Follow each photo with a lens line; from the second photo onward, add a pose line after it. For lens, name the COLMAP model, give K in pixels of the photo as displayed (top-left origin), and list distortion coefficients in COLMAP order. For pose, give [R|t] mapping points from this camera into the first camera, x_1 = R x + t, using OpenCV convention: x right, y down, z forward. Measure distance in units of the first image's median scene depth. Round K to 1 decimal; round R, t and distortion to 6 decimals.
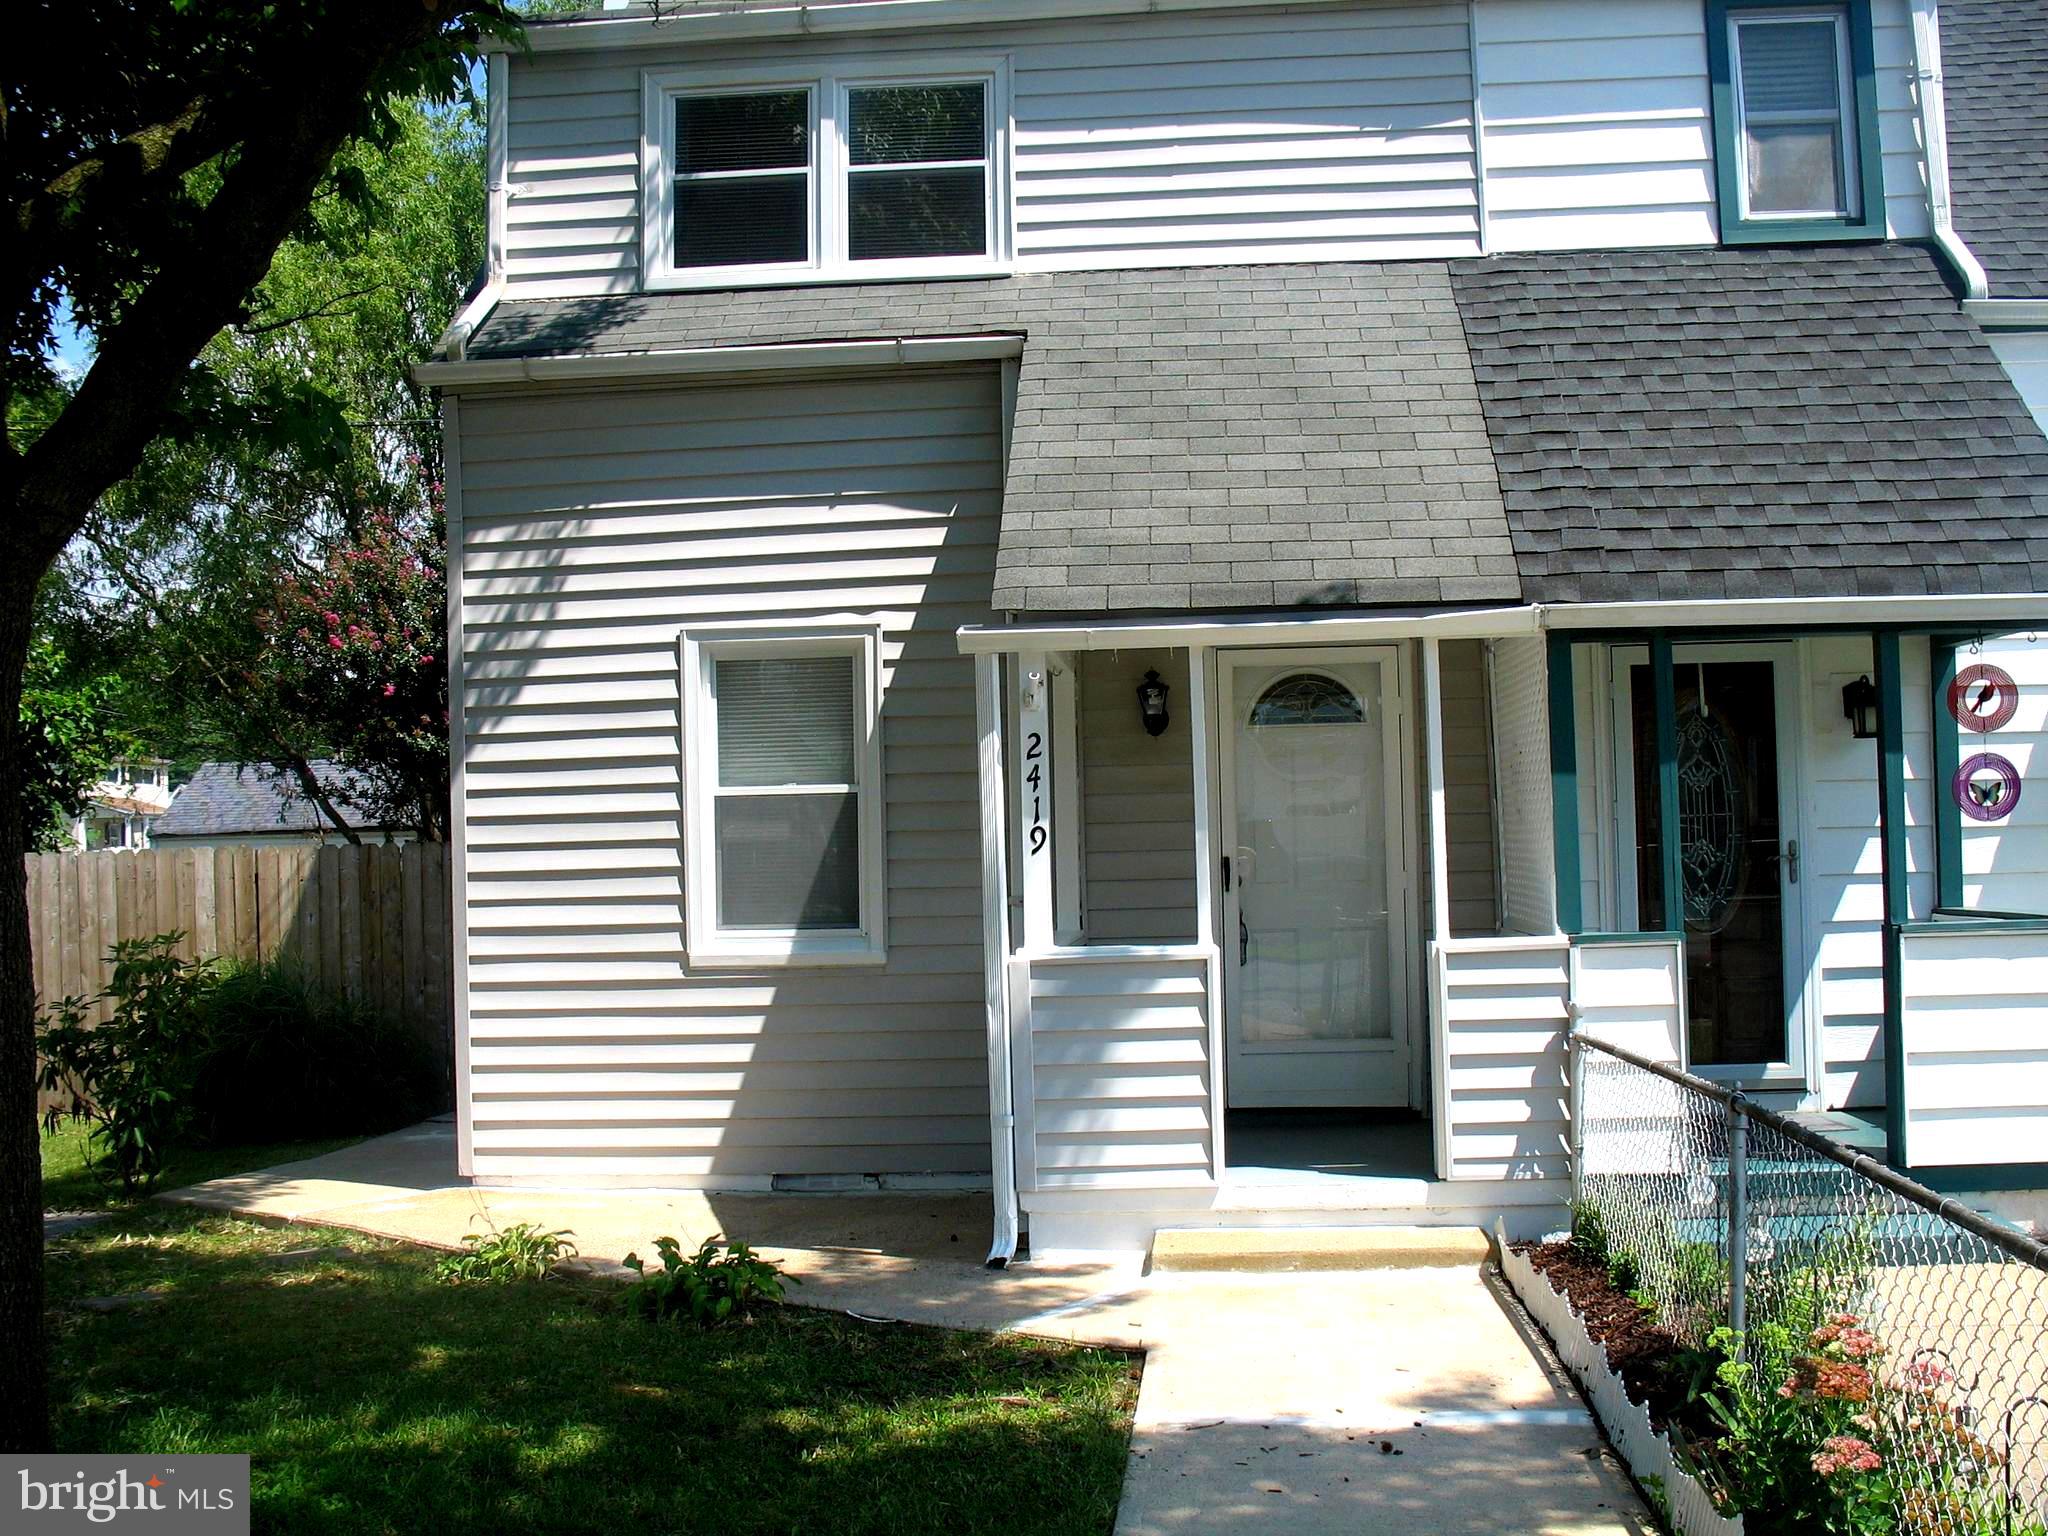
lens RADIAL K [[2111.1, 0, 1024.0], [0, 2111.1, 768.0], [0, 0, 1]] dist [-0.216159, 0.264870]
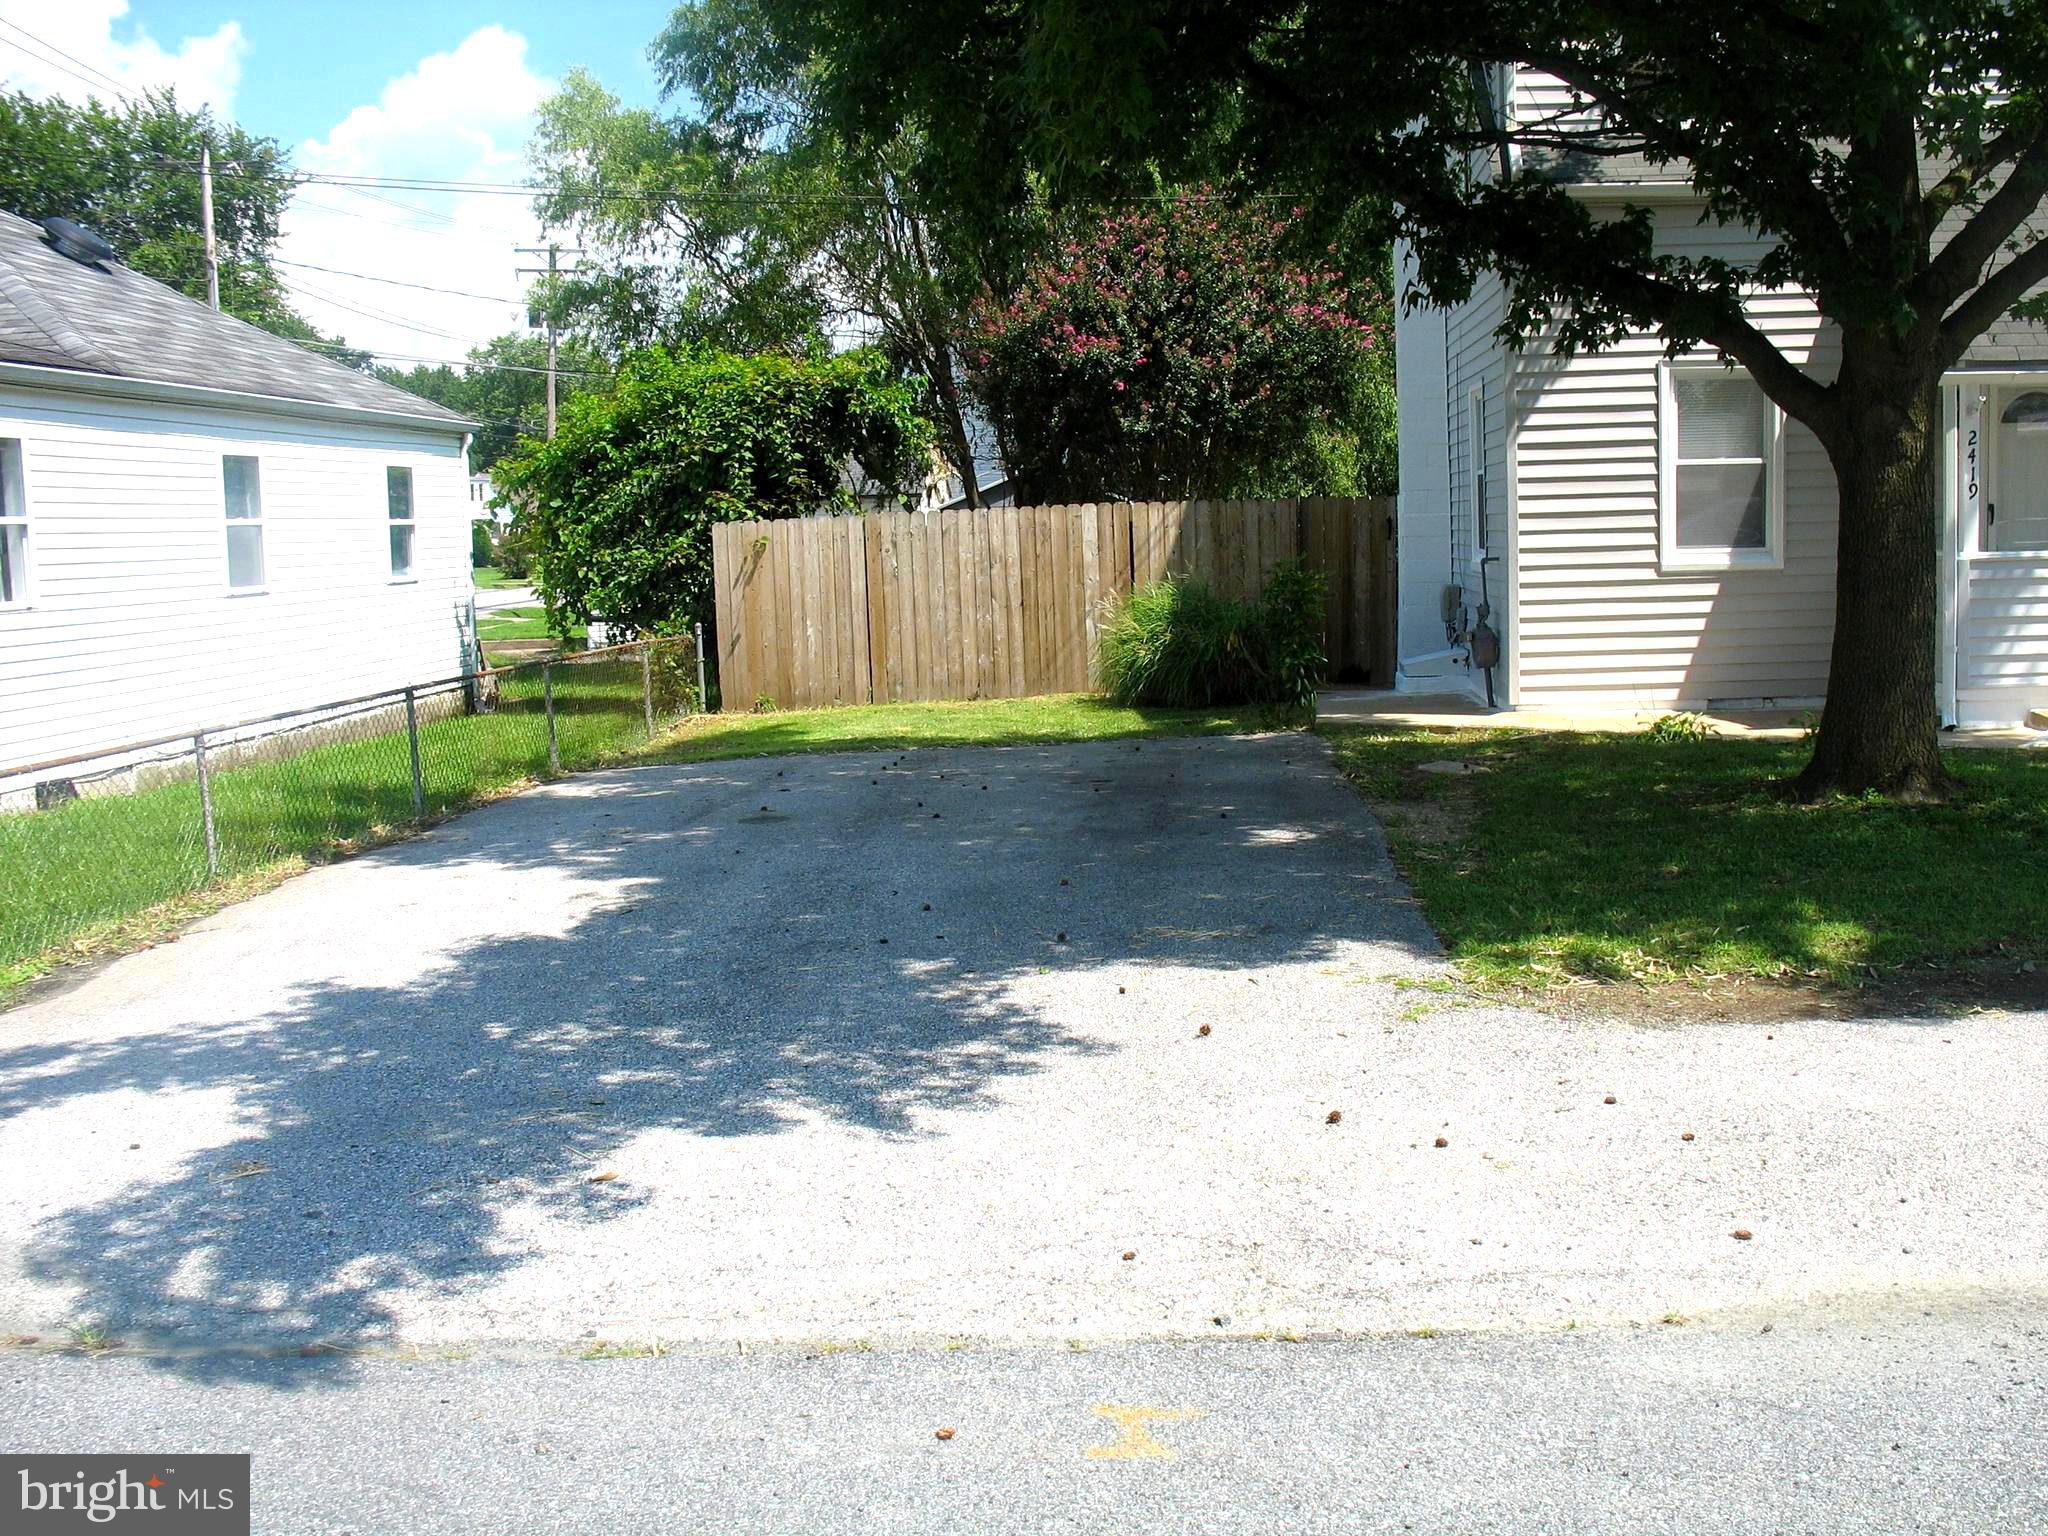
lens RADIAL K [[2111.1, 0, 1024.0], [0, 2111.1, 768.0], [0, 0, 1]] dist [-0.216159, 0.264870]
pose [[0.999891, -0.007878, -0.012467, -0.754890], [0.009719, 0.987820, 0.155299, -0.009267], [0.011092, -0.155403, 0.987789, -0.717629]]
